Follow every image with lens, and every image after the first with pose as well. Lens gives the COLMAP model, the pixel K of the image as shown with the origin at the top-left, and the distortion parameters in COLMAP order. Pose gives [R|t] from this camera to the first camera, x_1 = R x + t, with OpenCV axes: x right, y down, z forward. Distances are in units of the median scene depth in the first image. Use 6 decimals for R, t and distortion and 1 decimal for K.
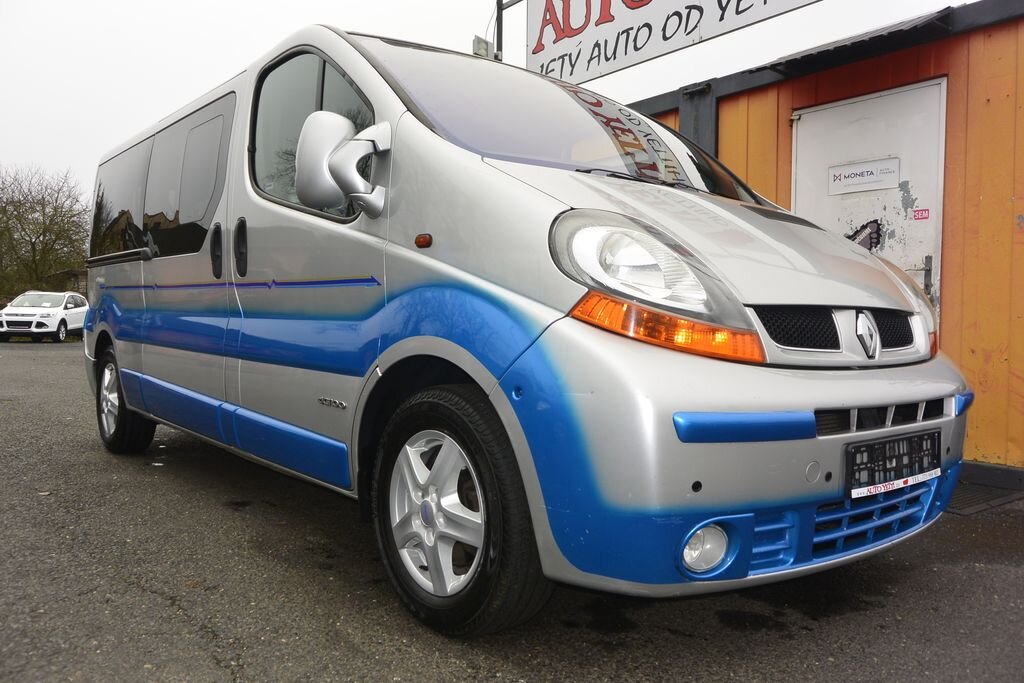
lens RADIAL K [[783.1, 0, 506.4], [0, 783.1, 347.3], [0, 0, 1]] dist [0.001506, 0.003776]
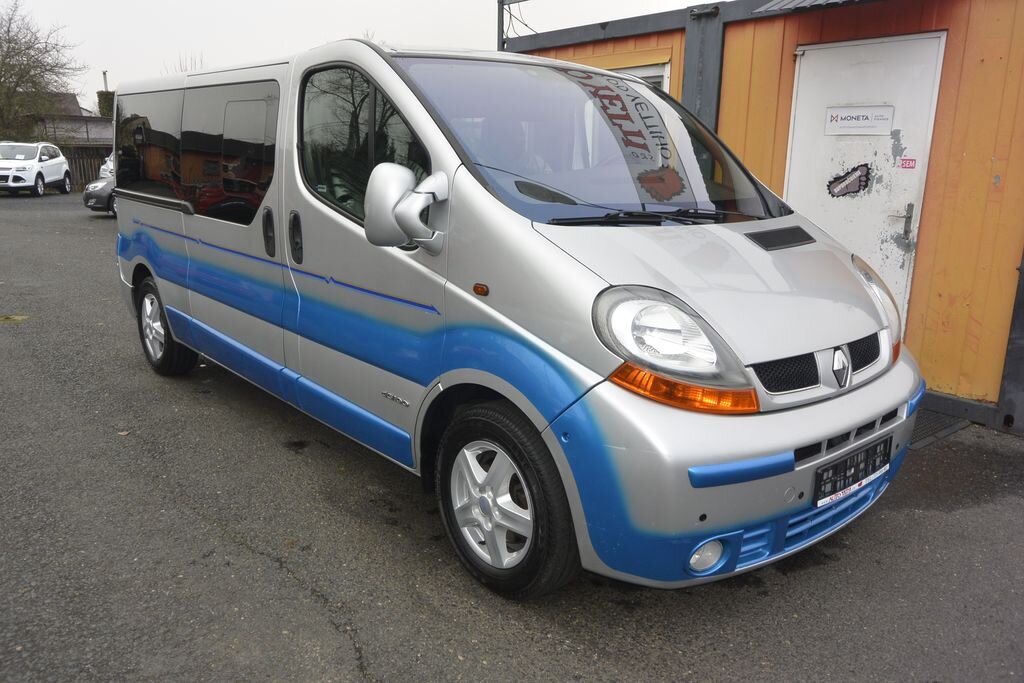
lens RADIAL K [[784.8, 0, 510.3], [0, 784.8, 348.1], [0, 0, 1]] dist [0.005365, 0.007634]
pose [[0.999638, -0.002919, 0.026750, -0.060756], [-0.002669, 0.978436, 0.206533, -0.192702], [-0.026776, -0.206529, 0.978074, -0.123167]]
